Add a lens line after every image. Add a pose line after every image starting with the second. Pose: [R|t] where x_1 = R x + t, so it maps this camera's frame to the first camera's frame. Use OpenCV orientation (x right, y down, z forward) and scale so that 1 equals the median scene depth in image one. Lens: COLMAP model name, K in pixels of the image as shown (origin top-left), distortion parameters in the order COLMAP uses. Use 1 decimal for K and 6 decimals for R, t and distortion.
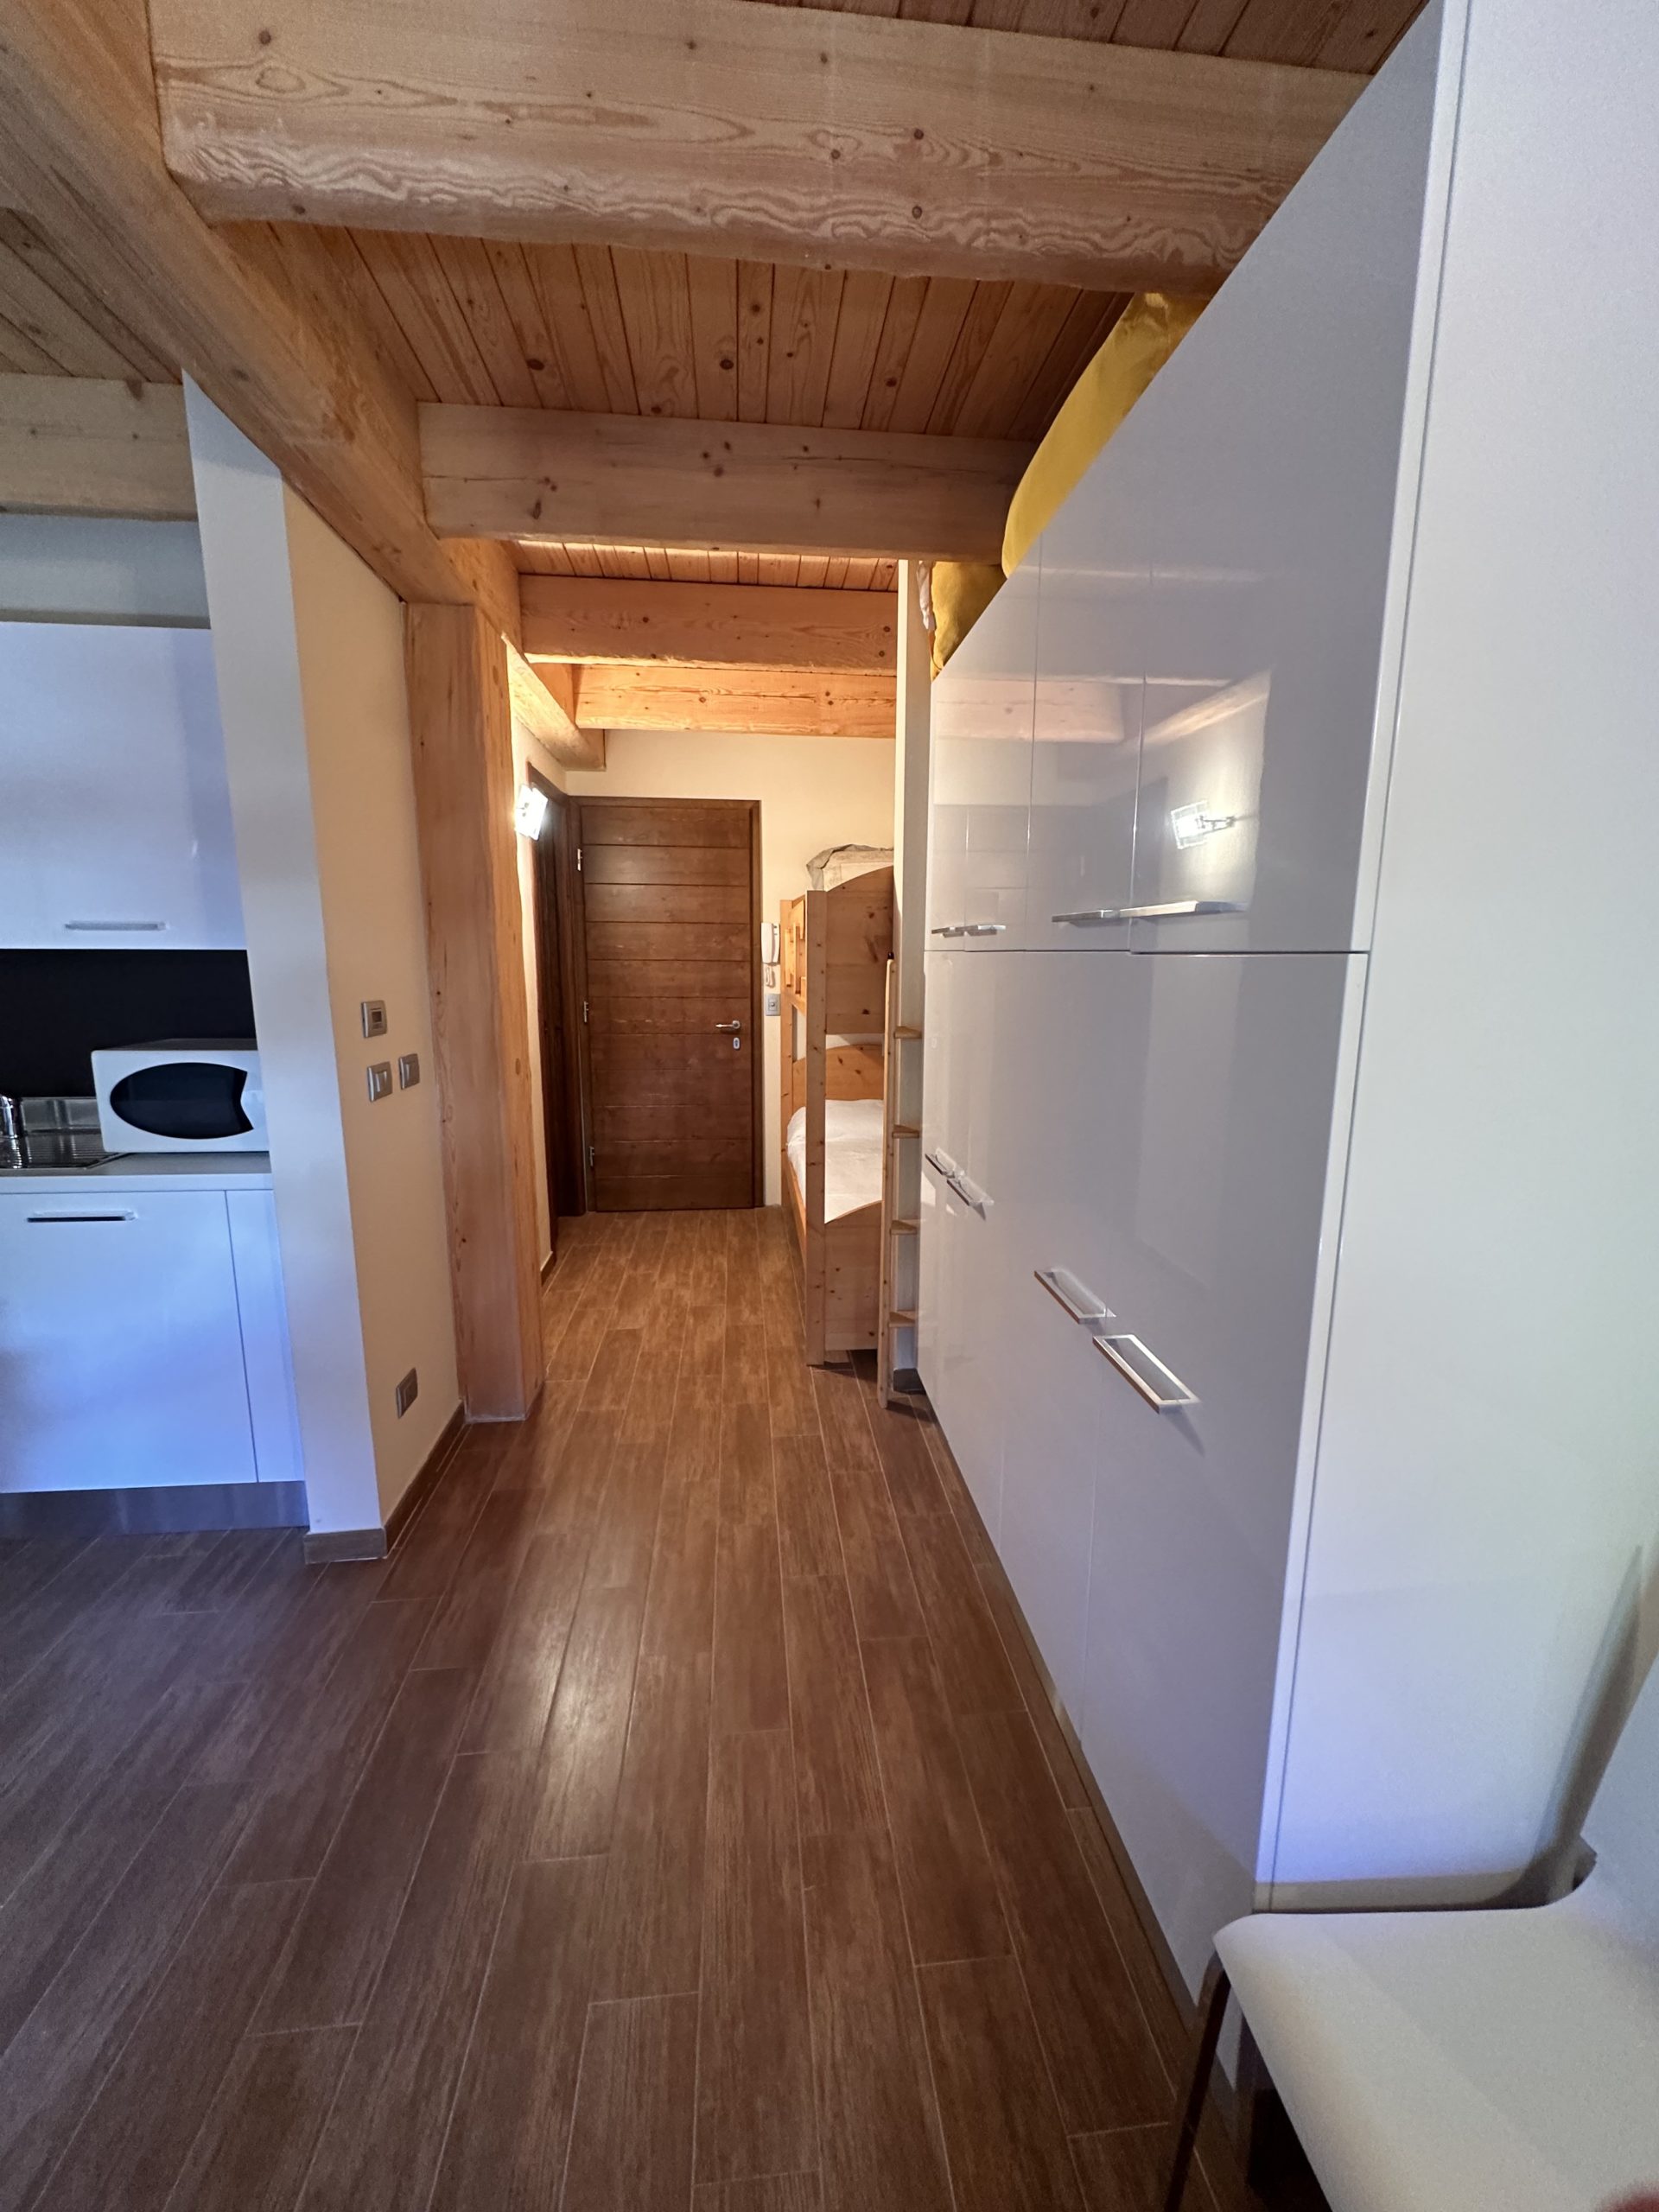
lens RADIAL K [[880.7, 0, 830.8], [0, 880.7, 1106.2], [0, 0, 1]] dist [-0.002343, 0.000493]
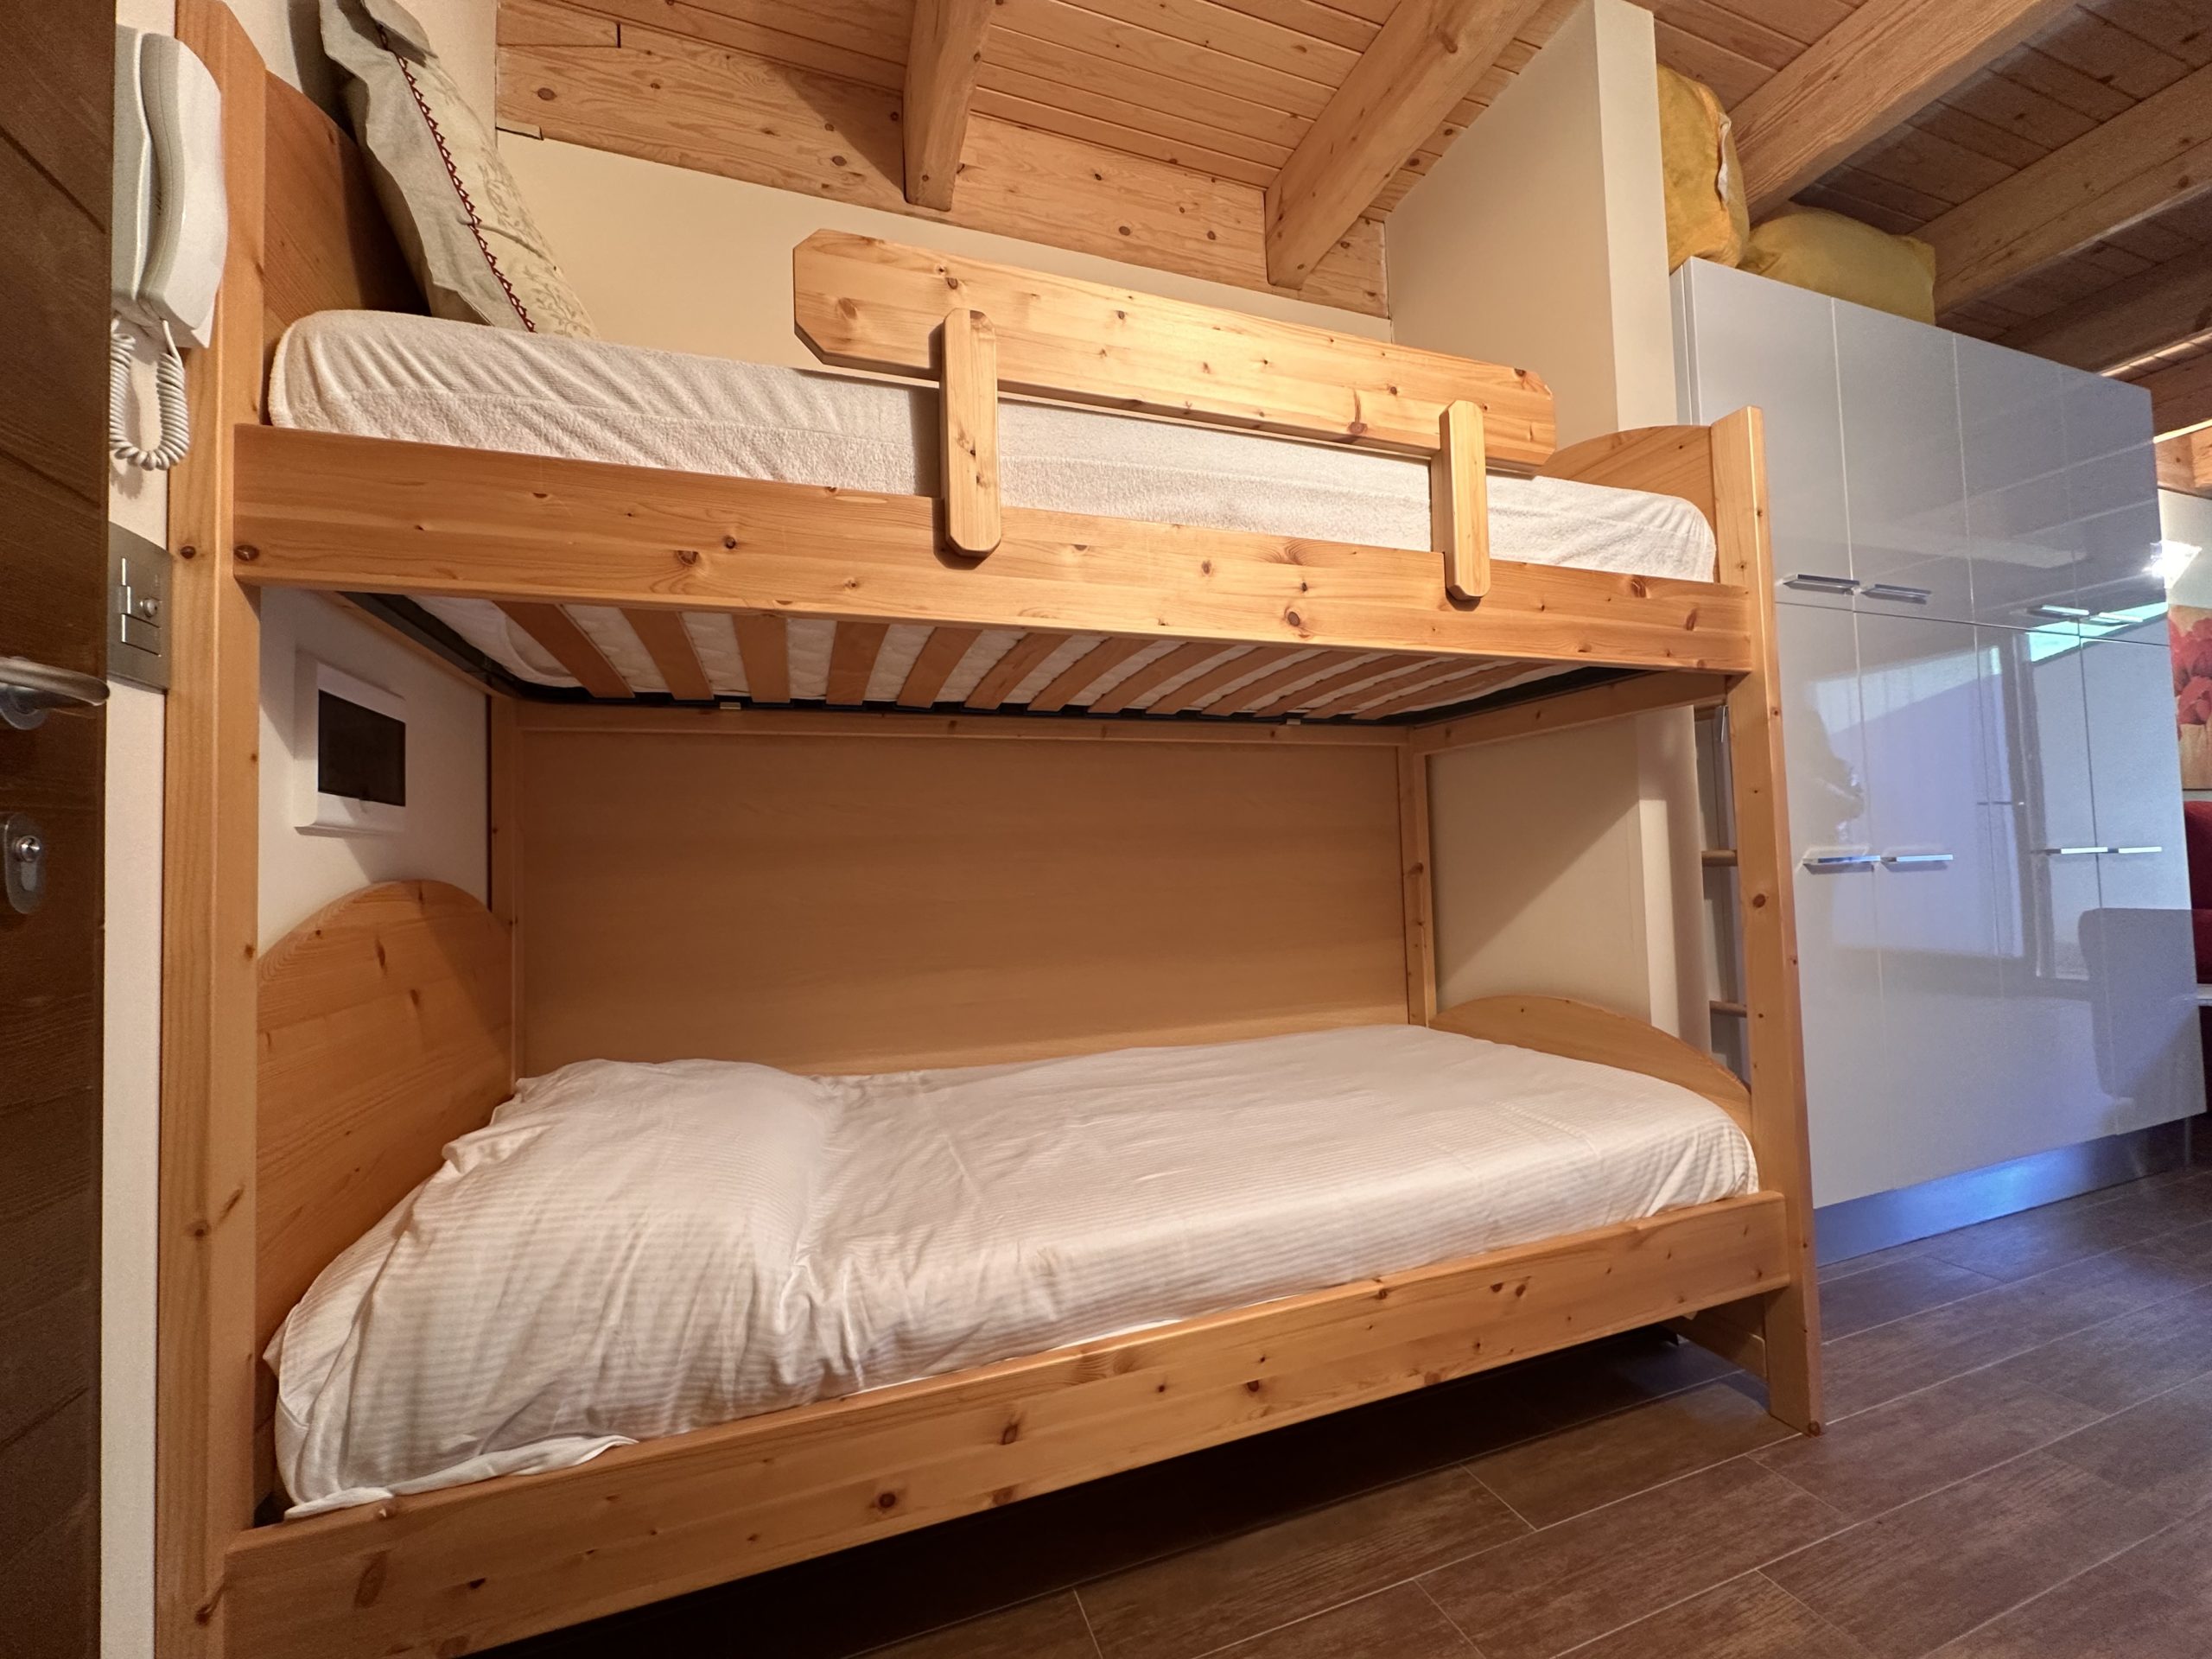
lens RADIAL K [[880.7, 0, 1105.6], [0, 880.7, 827.9], [0, 0, 1]] dist [-0.002343, 0.000493]
pose [[-0.238722, 0.040363, 0.970249, -0.430424], [0.196674, 0.980439, 0.007603, -0.088176], [-0.950963, 0.192638, -0.241991, 1.569624]]
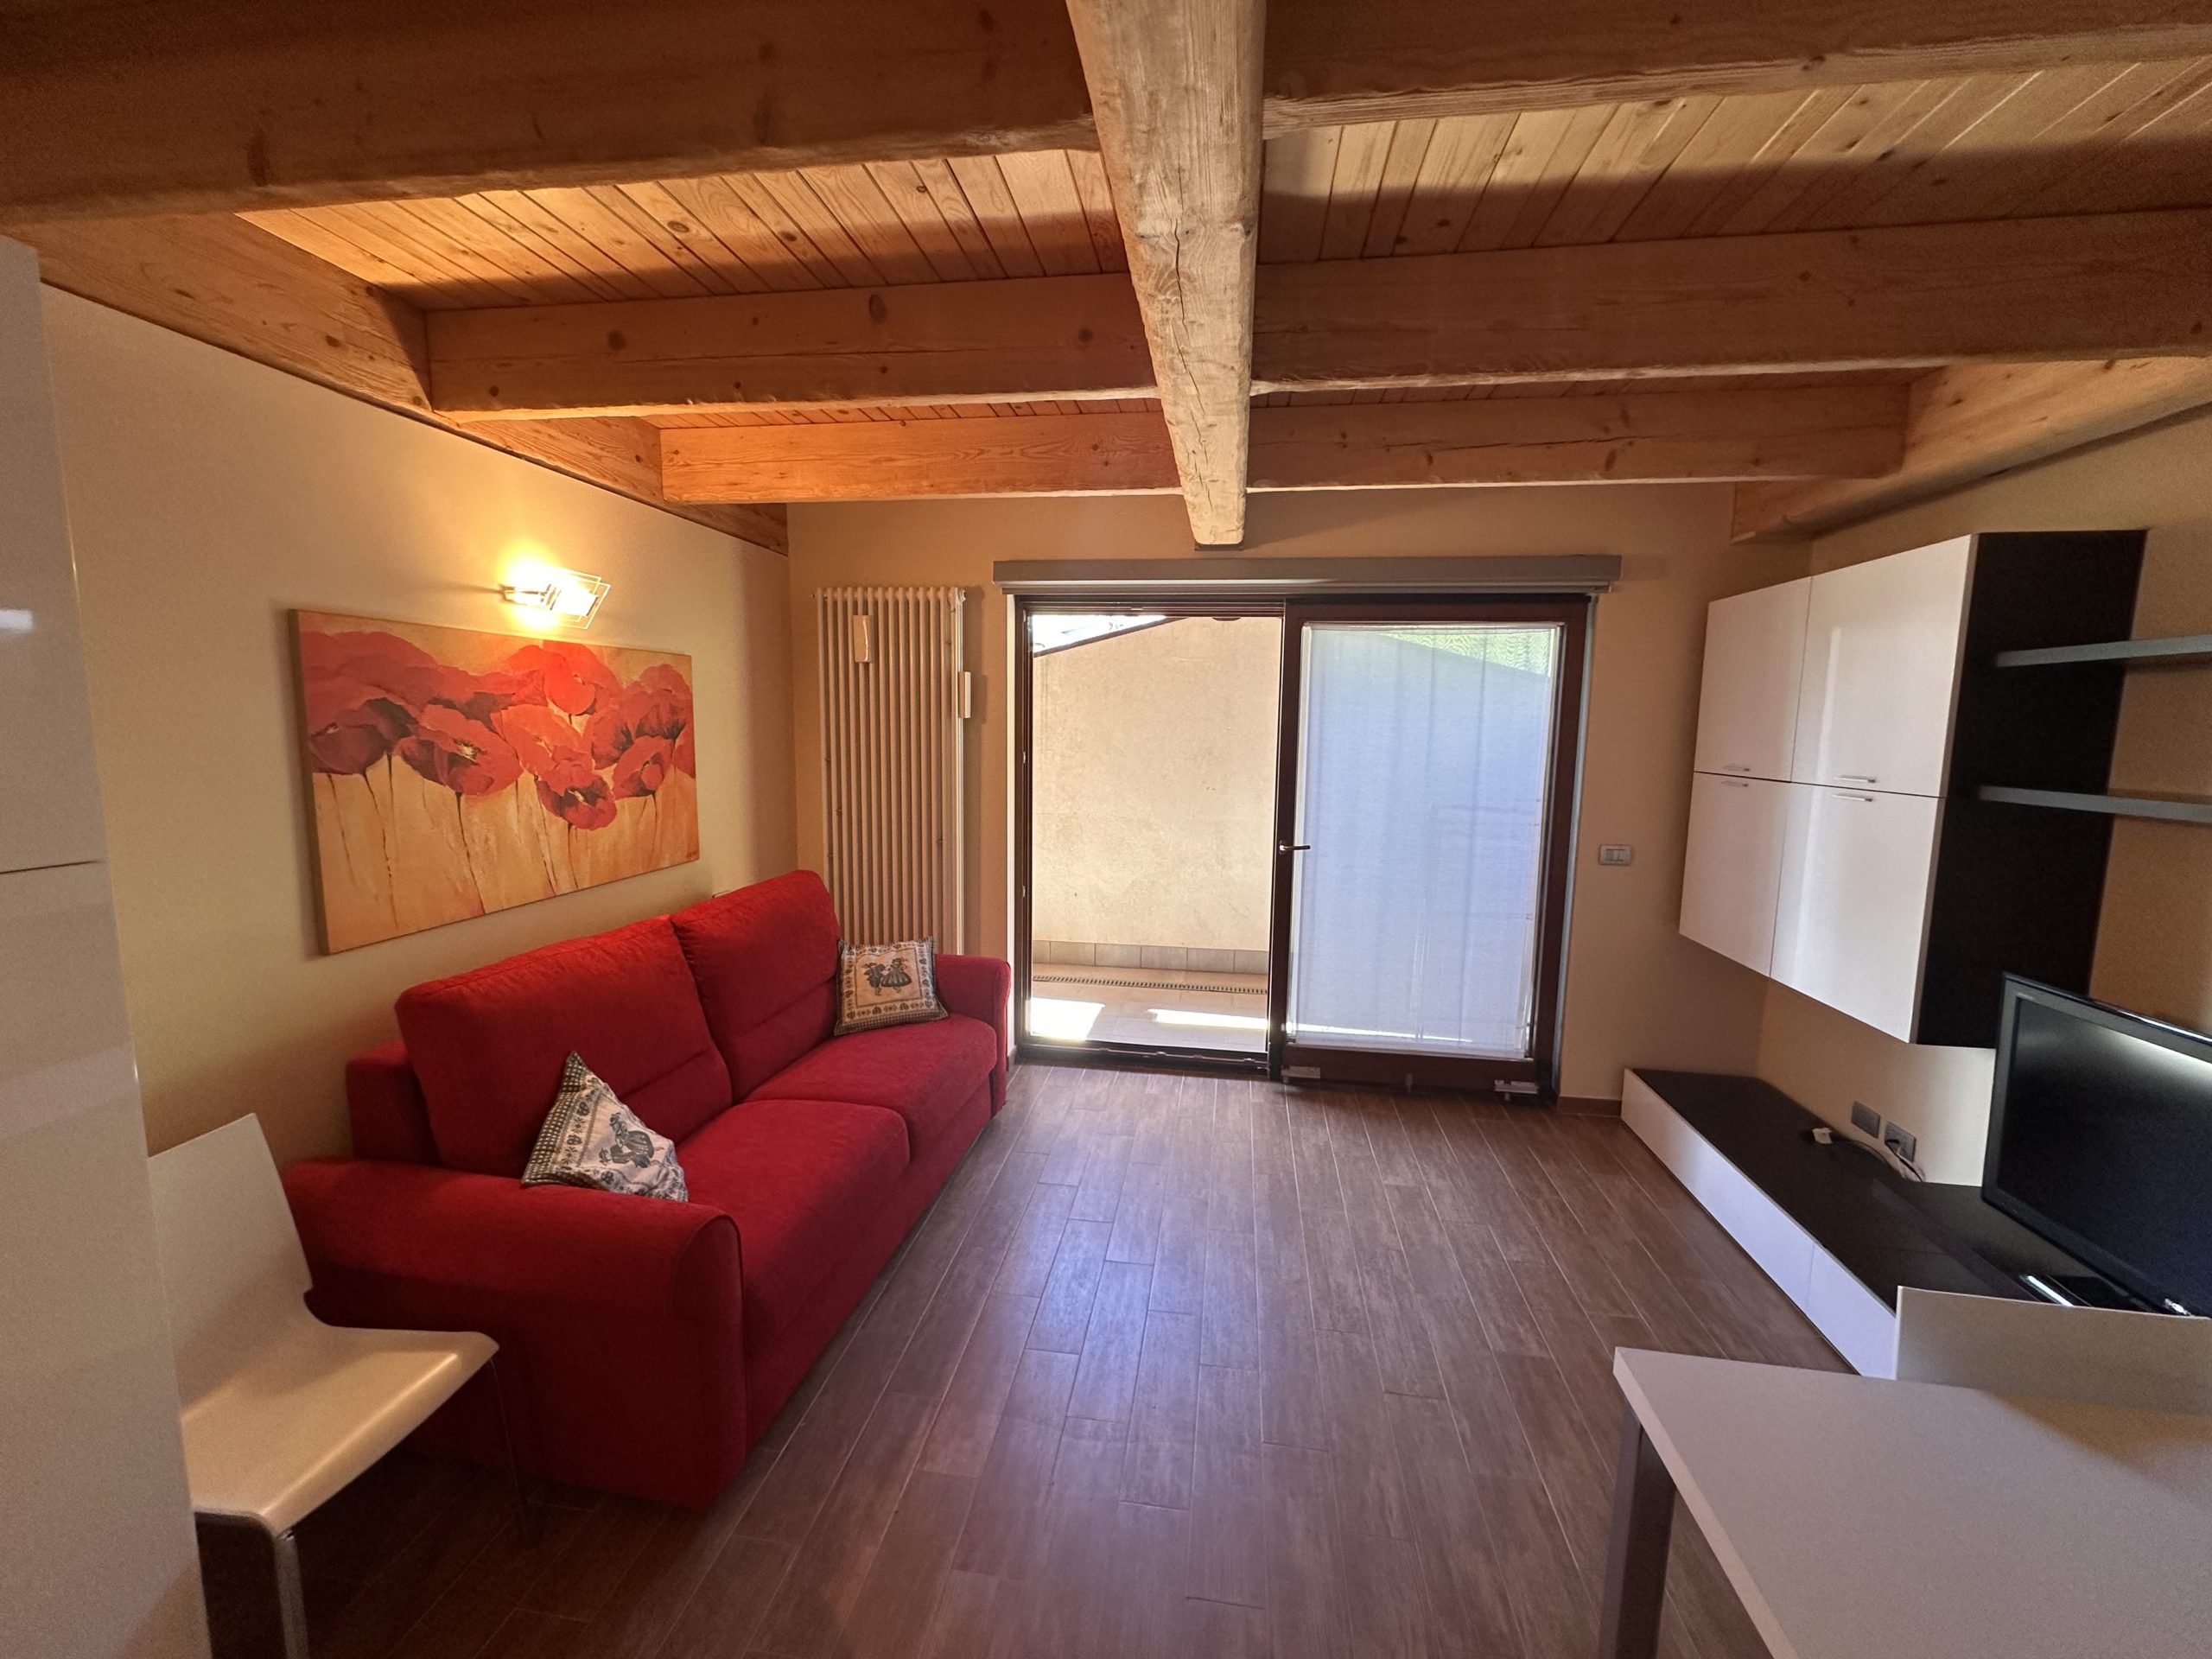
lens RADIAL K [[880.7, 0, 1105.6], [0, 880.7, 827.9], [0, 0, 1]] dist [-0.002343, 0.000493]
pose [[-0.968587, -0.050170, 0.243562, -0.378031], [0.022463, 0.957782, 0.286618, -0.171099], [-0.247658, 0.283086, -0.926568, 0.546597]]
